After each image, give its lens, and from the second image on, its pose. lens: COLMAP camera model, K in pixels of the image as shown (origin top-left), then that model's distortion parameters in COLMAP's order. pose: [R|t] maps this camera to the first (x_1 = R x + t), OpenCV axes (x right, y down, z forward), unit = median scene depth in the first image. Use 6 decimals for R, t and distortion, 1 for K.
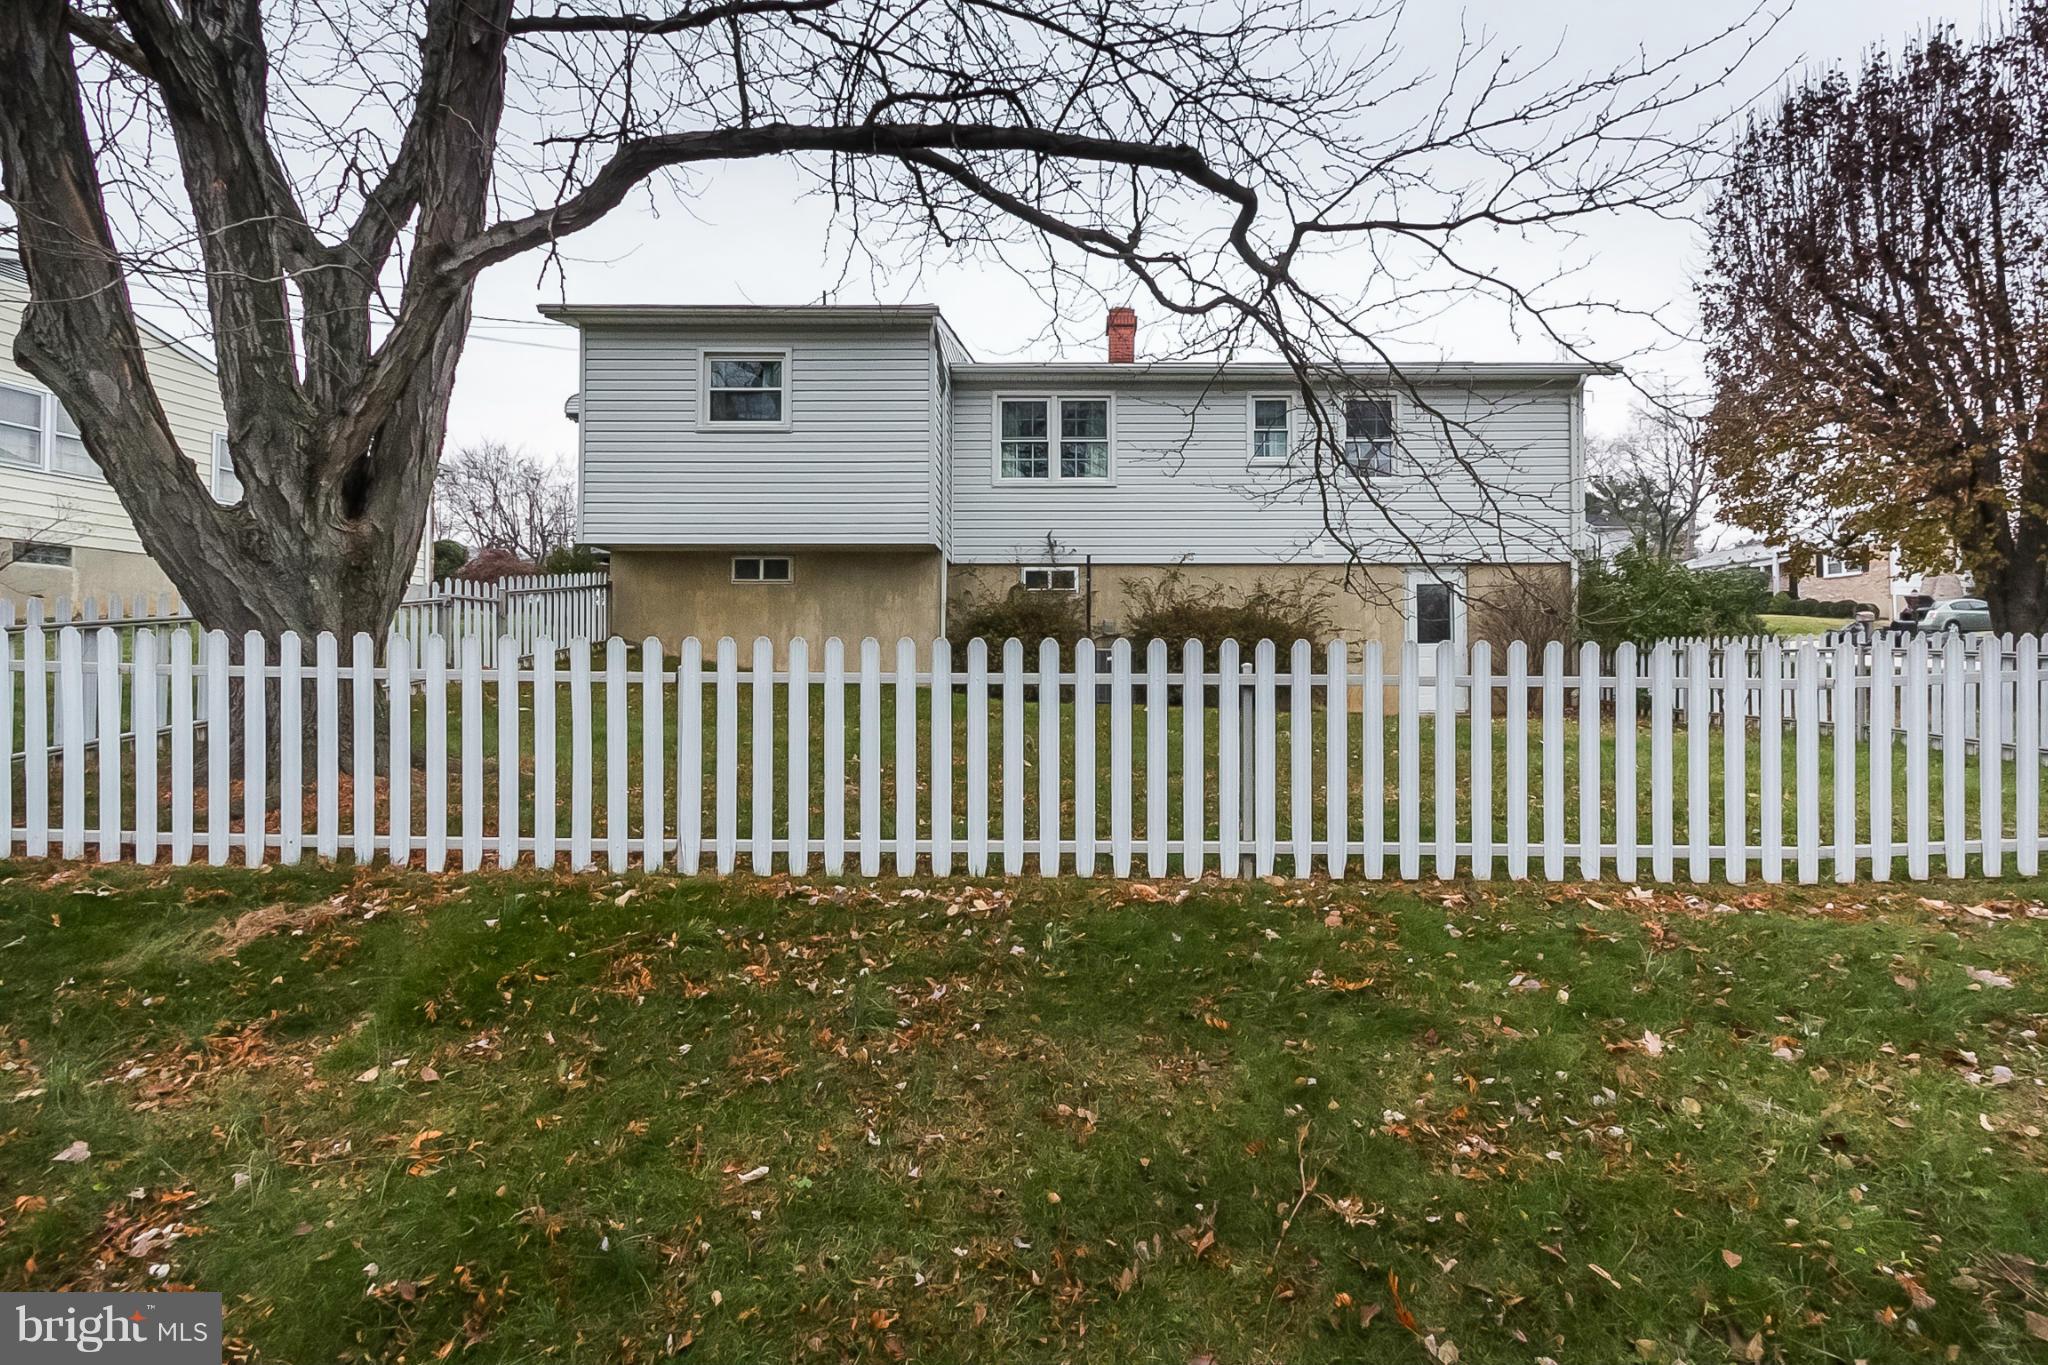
lens RADIAL K [[967.7, 0, 1022.6], [0, 967.7, 687.7], [0, 0, 1]] dist [-0.002933, -0.001067]
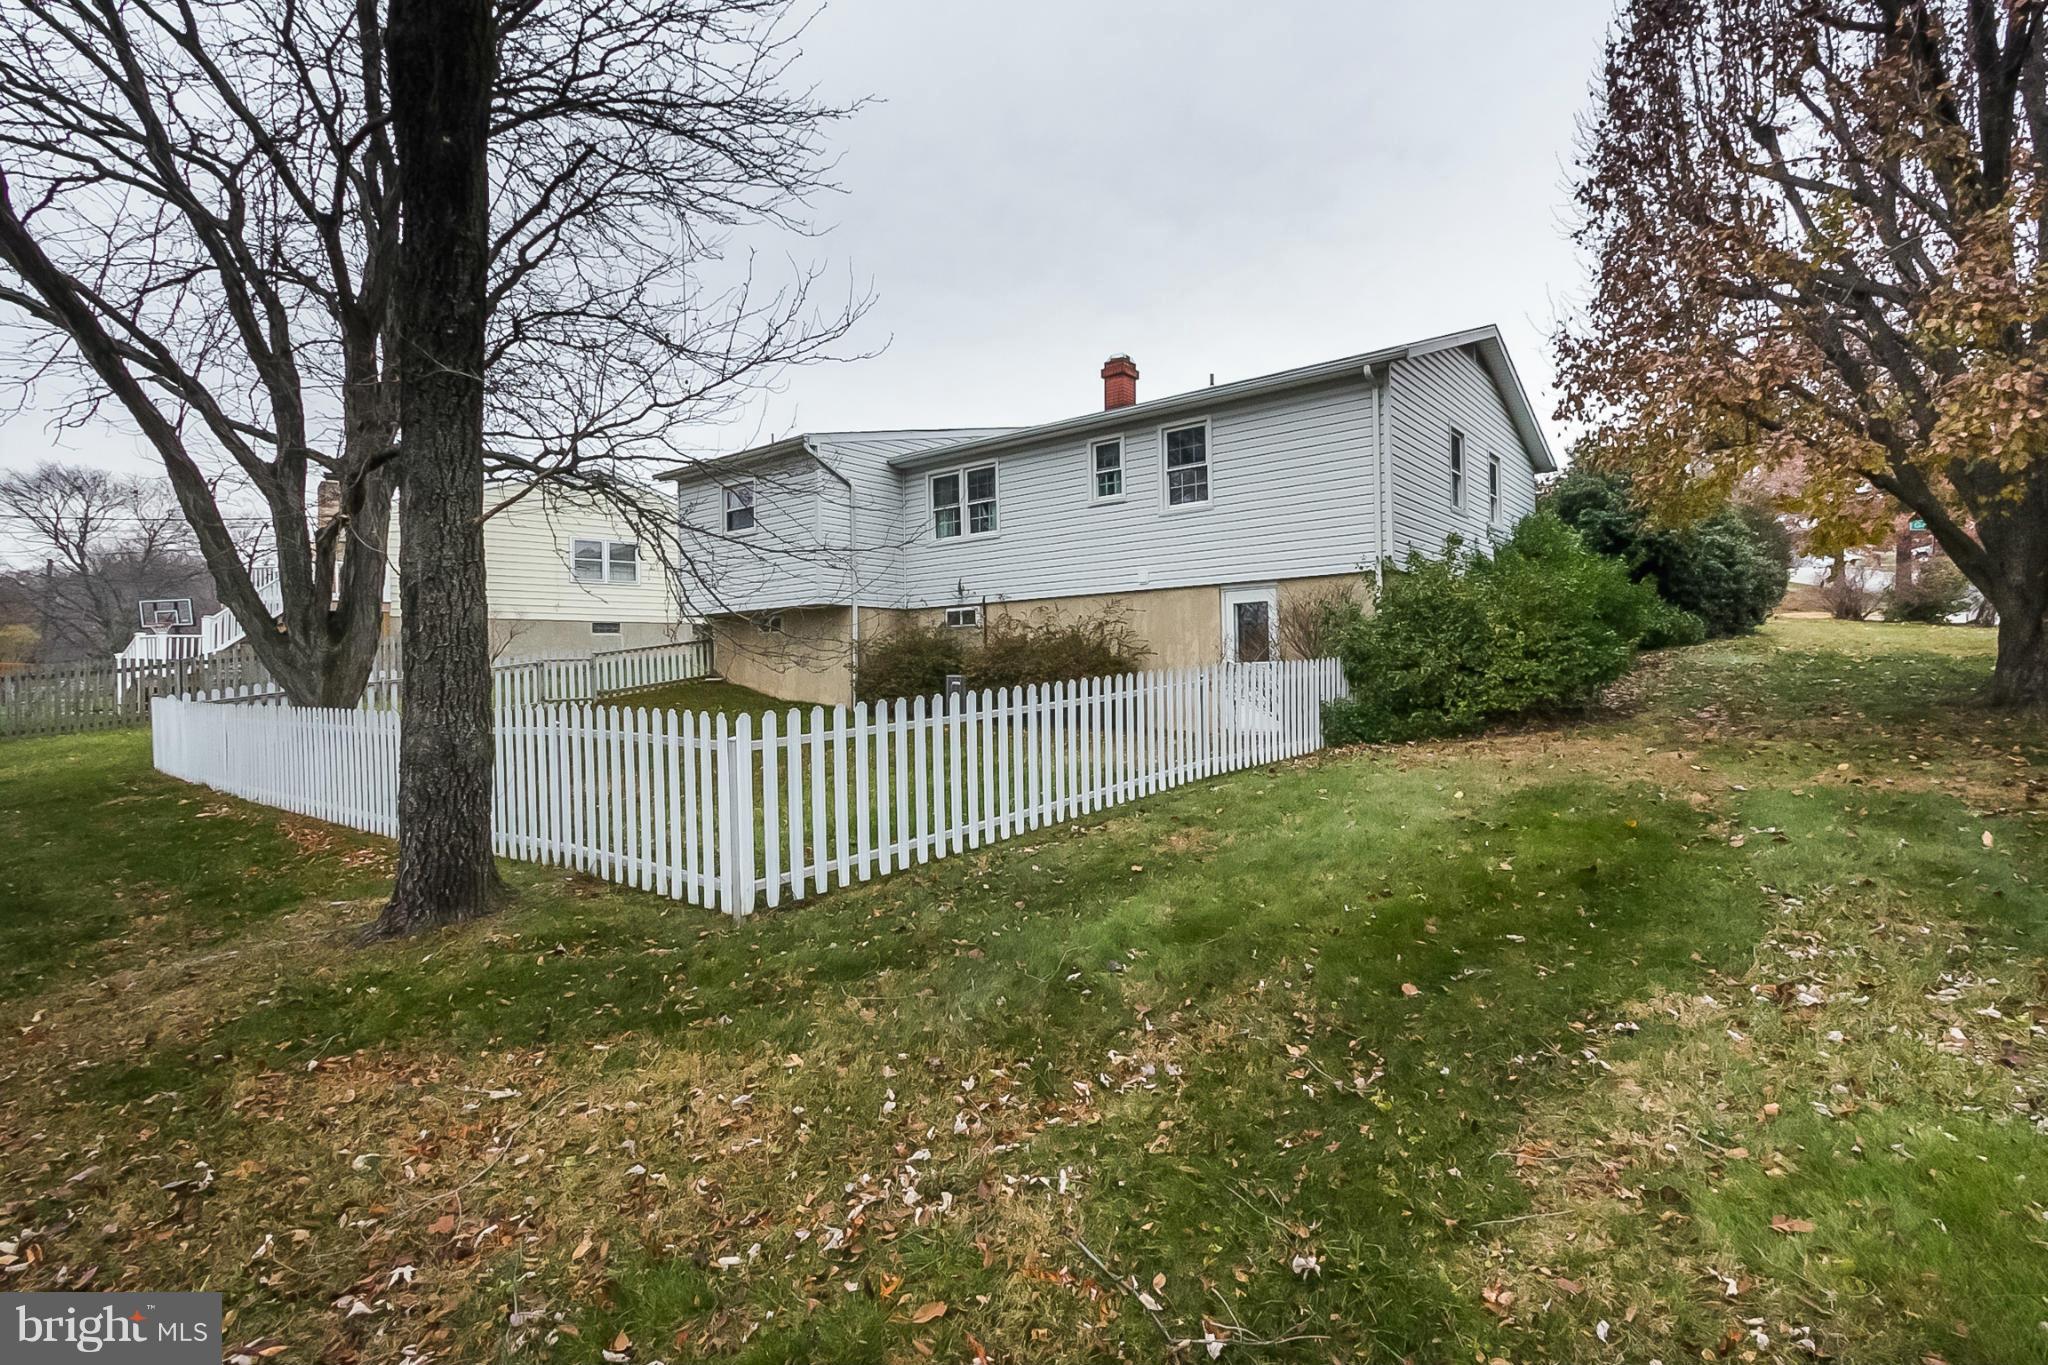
lens RADIAL K [[967.7, 0, 1033.2], [0, 967.7, 690.9], [0, 0, 1]] dist [-0.002933, -0.001067]
pose [[0.775900, -0.004211, -0.630842, 0.877397], [0.008512, 0.999957, 0.003794, -0.022515], [0.630799, -0.008313, 0.775902, 0.097525]]
